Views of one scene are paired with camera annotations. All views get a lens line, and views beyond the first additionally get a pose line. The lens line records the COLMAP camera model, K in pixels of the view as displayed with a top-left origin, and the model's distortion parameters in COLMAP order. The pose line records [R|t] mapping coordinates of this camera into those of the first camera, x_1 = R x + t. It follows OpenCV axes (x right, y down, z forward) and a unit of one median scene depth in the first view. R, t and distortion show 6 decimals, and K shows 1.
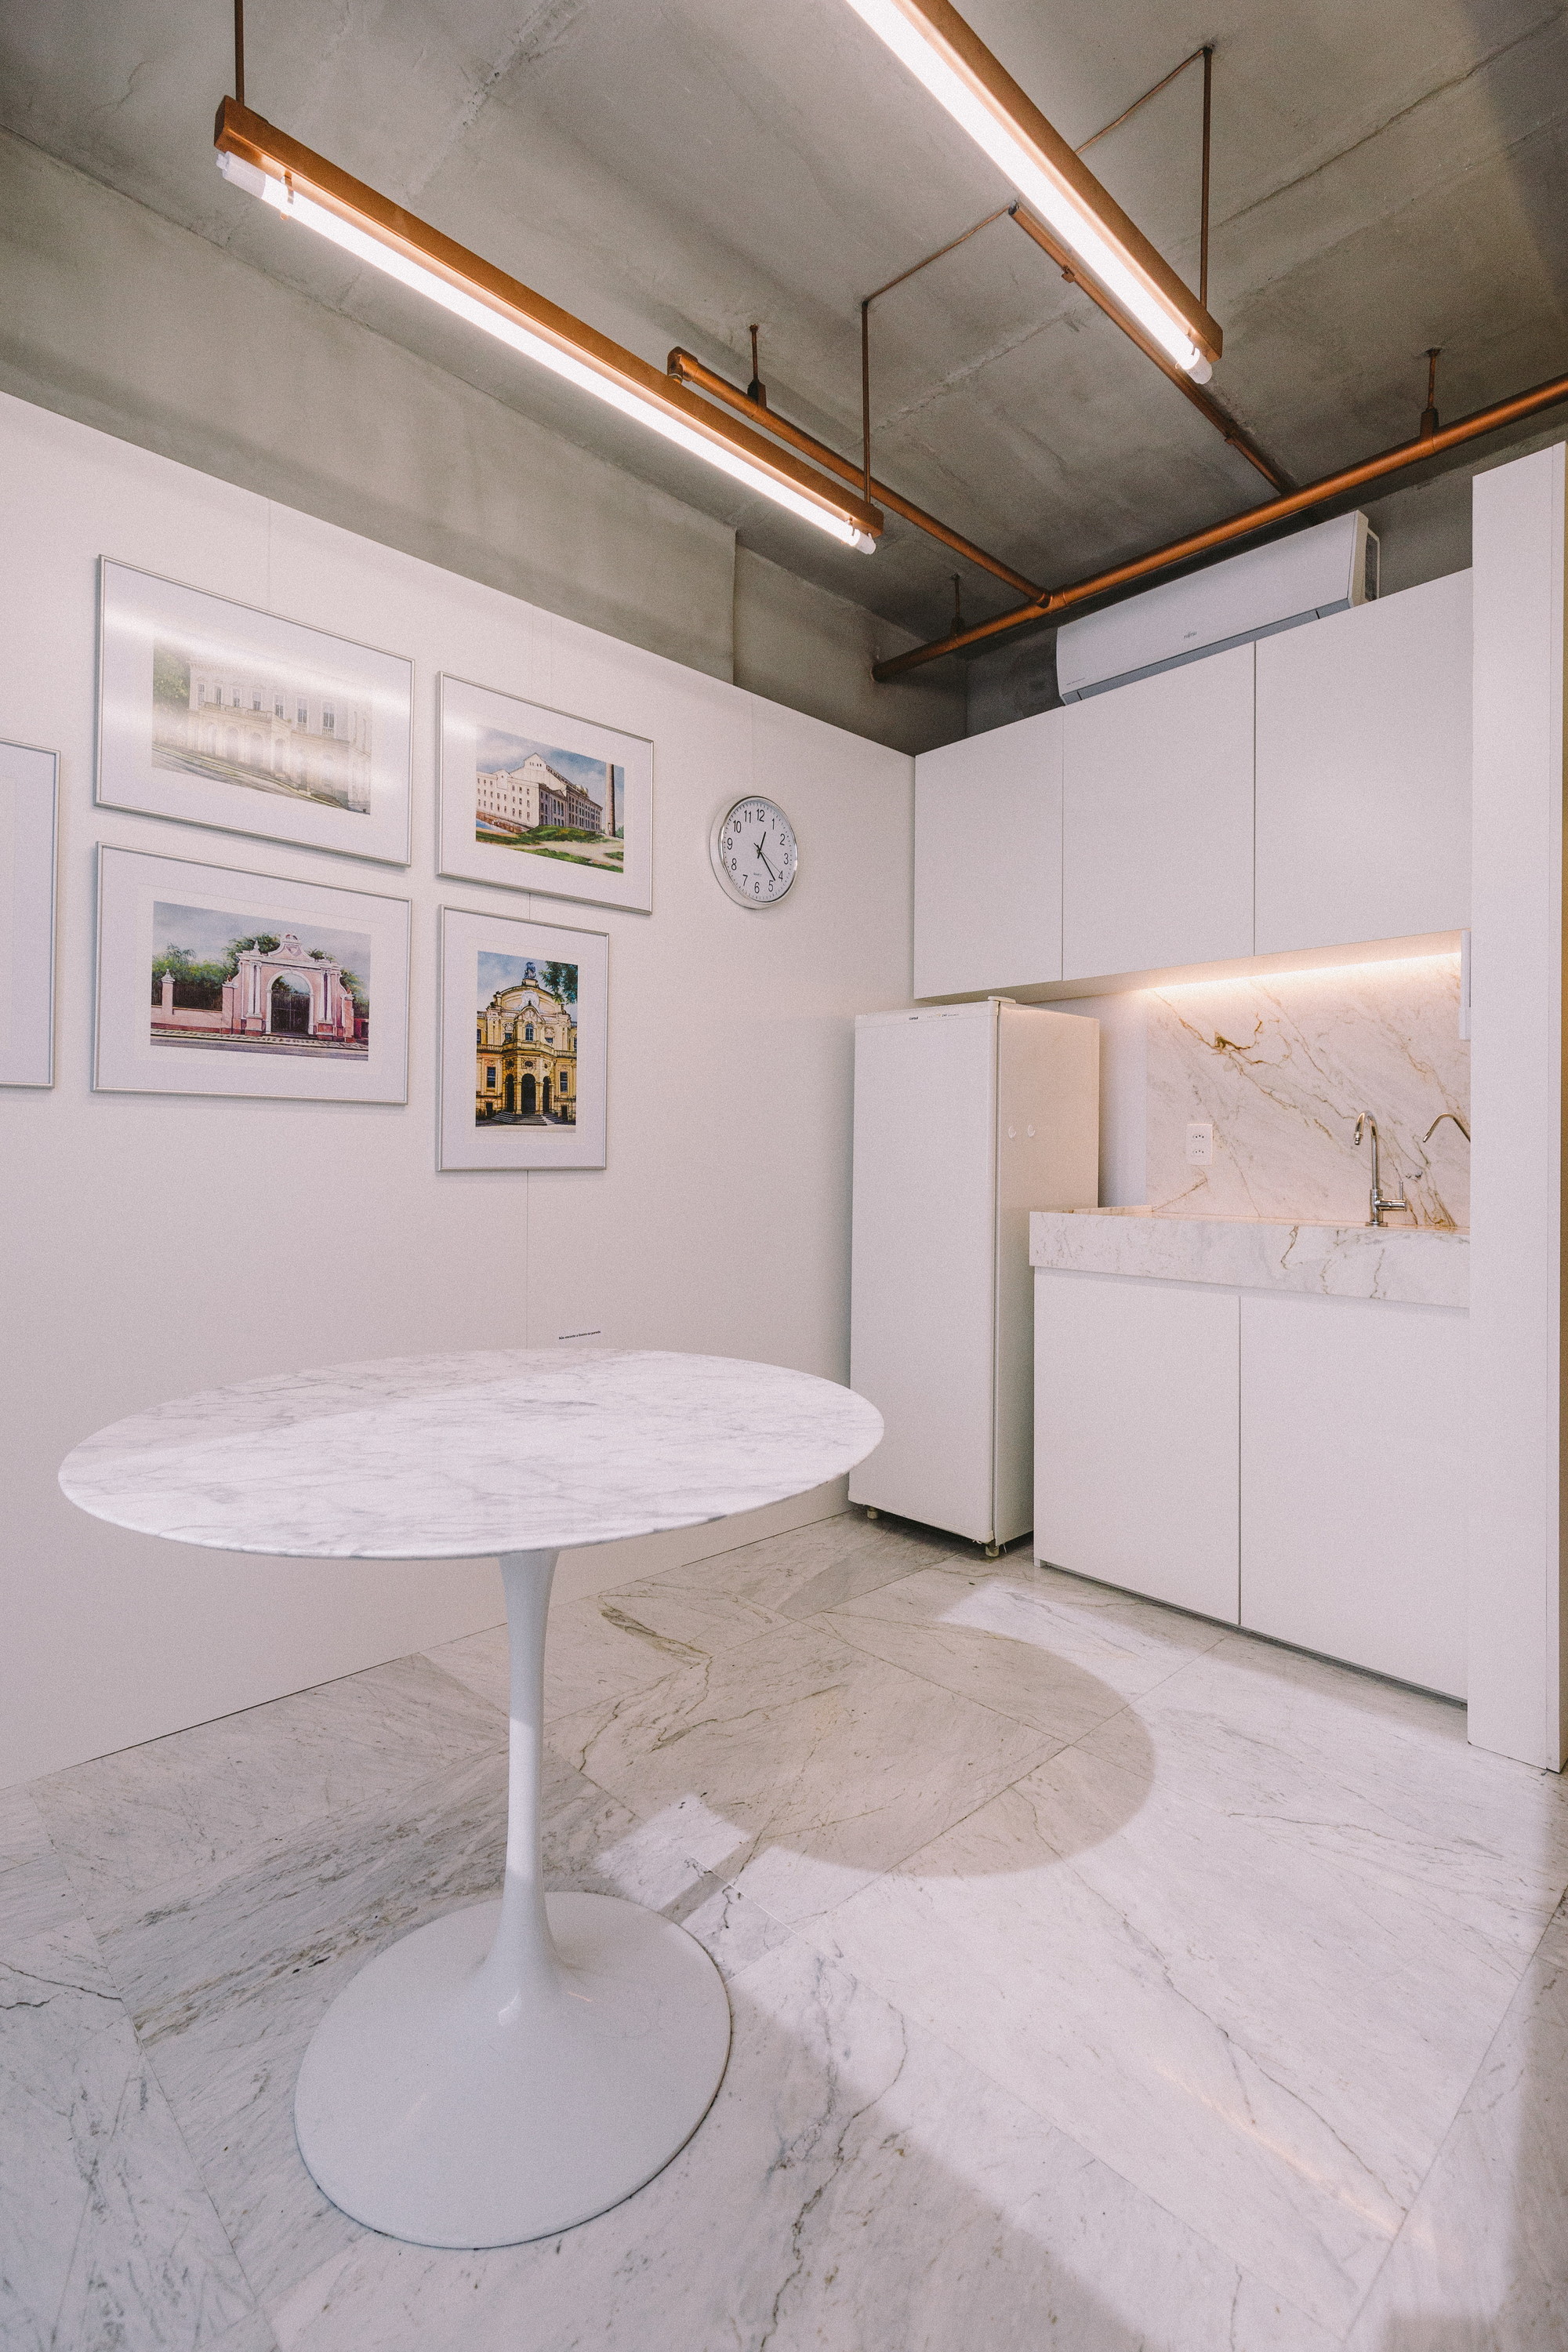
lens RADIAL K [[1085.6, 0, 780.3], [0, 1085.6, 1163.8], [0, 0, 1]] dist [0.004044, -0.002852]
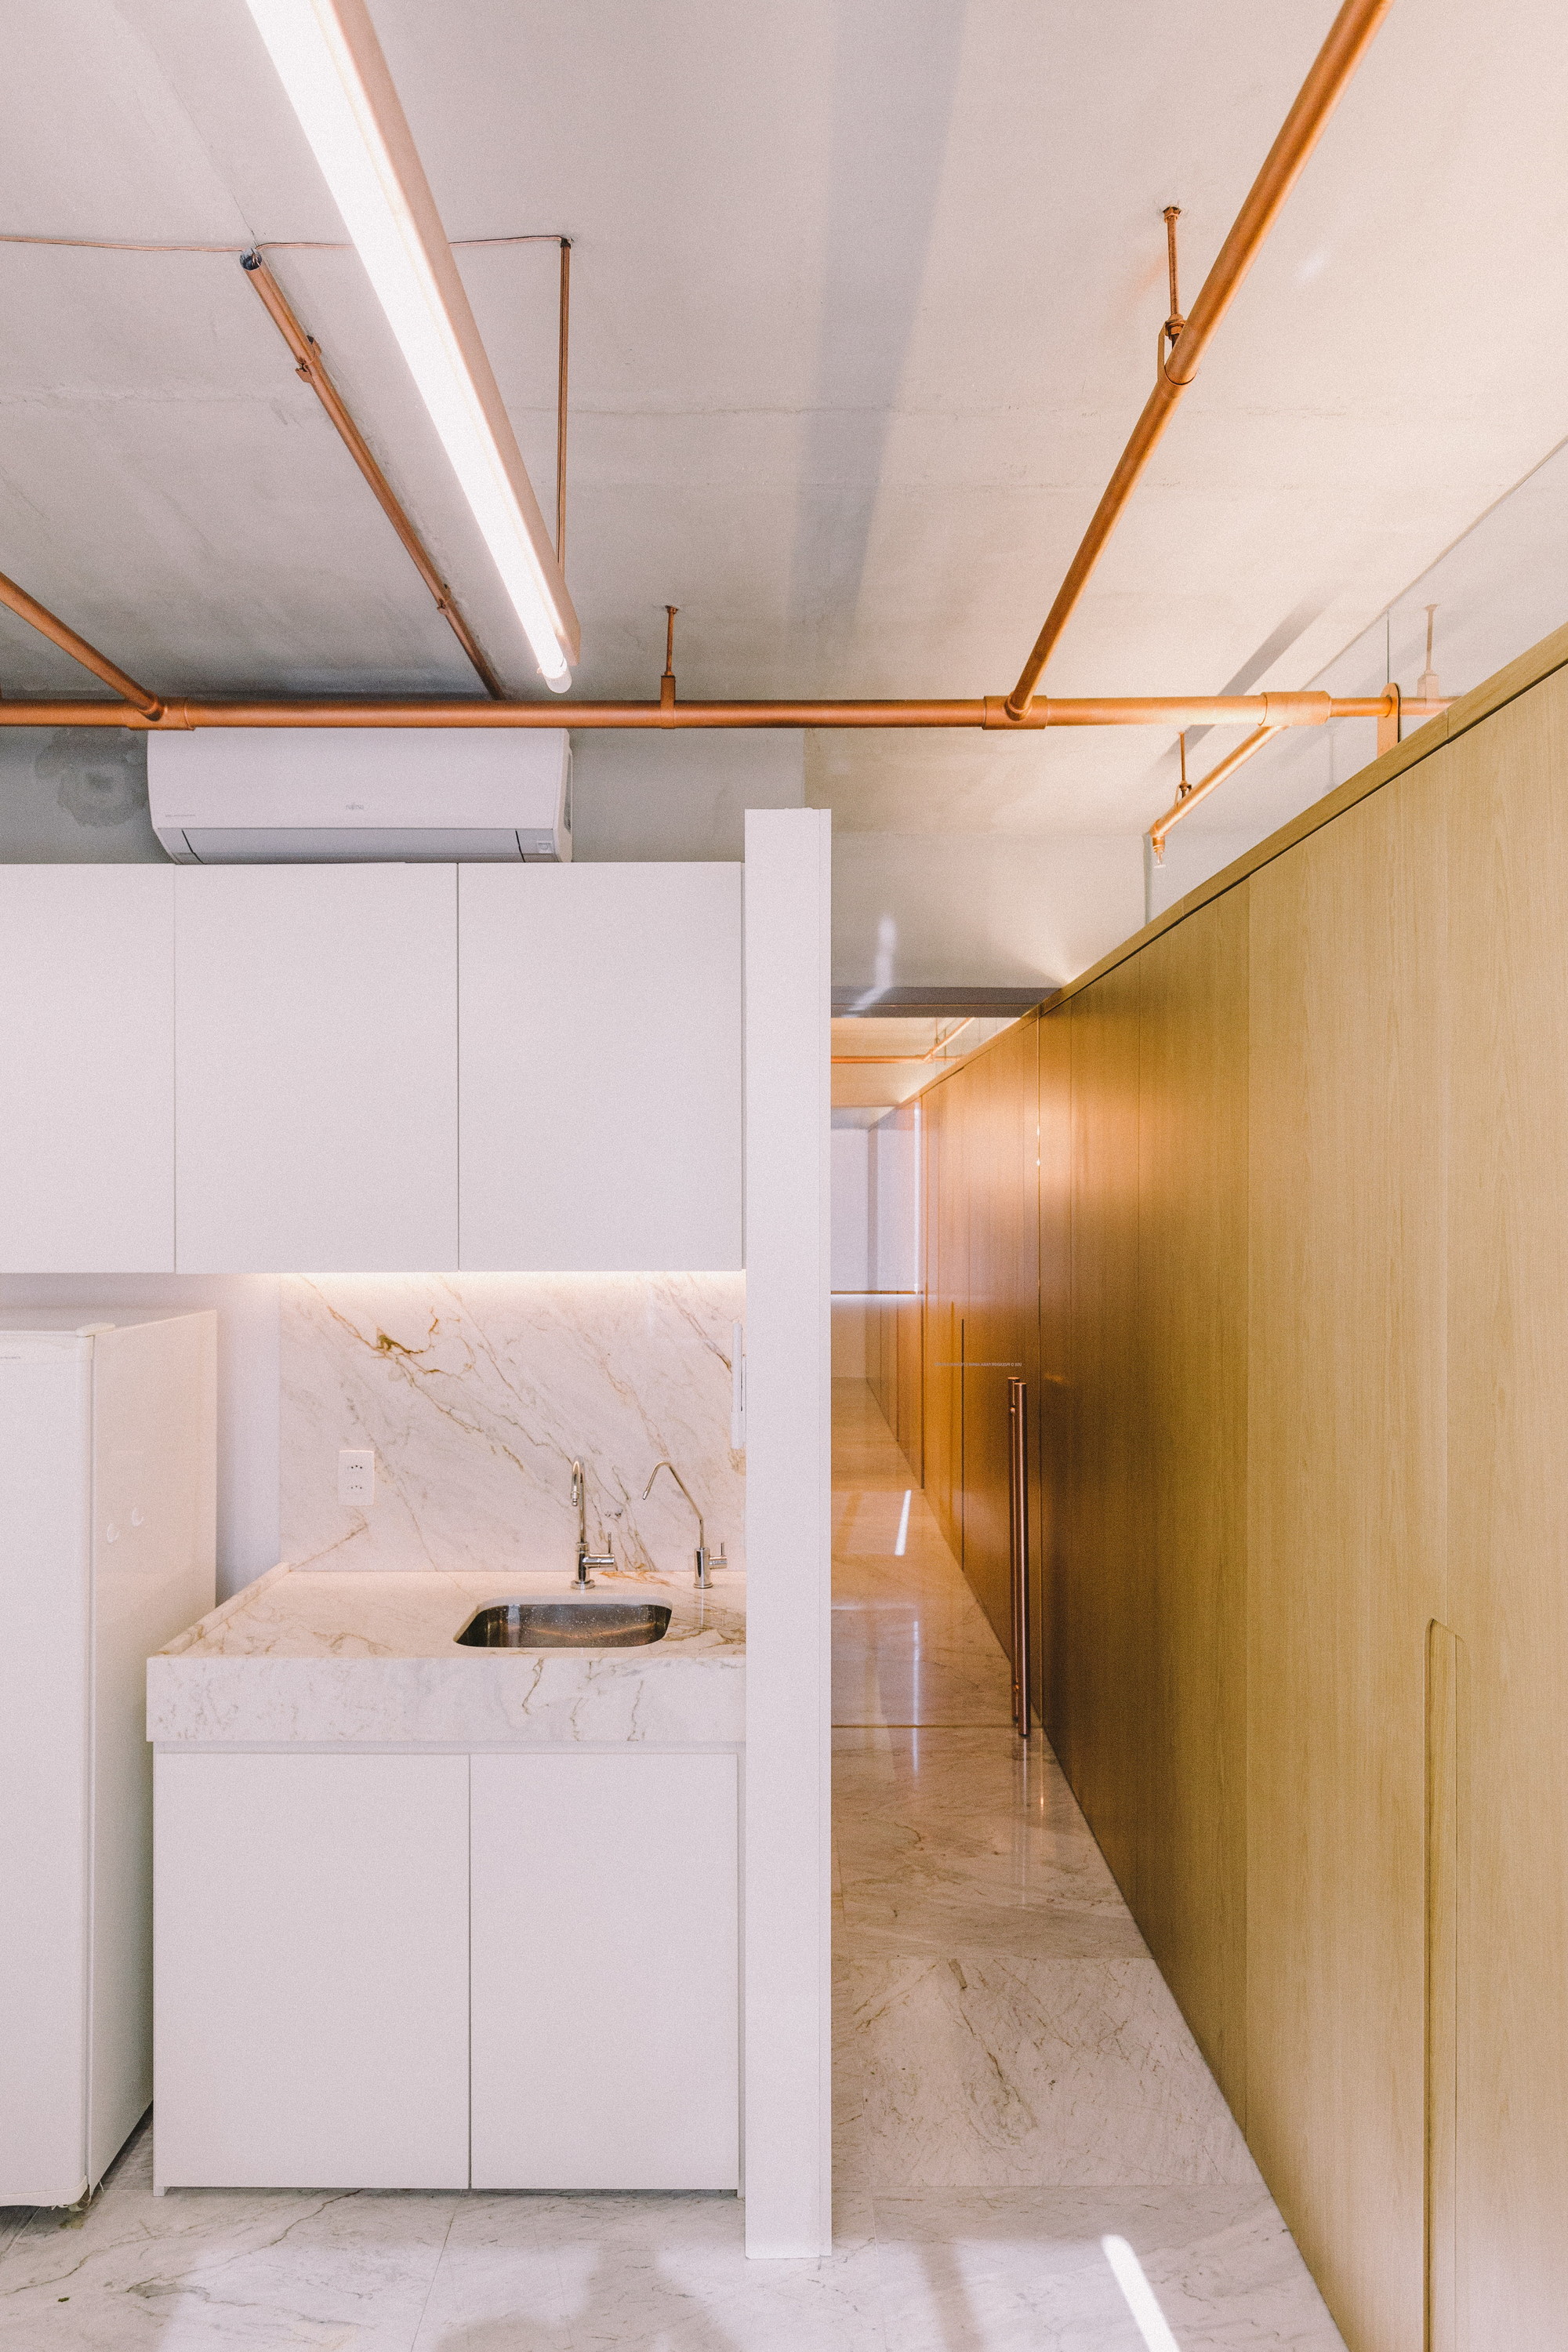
lens RADIAL K [[1353.2, 0, 774.3], [0, 1353.2, 1184.9], [0, 0, 1]] dist [-0.003764, 0.001322]
pose [[0.686665, 0.000125, 0.726974, -0.100224], [0.006521, 0.999959, -0.006332, -0.232906], [-0.726945, 0.009088, 0.686636, 0.171283]]
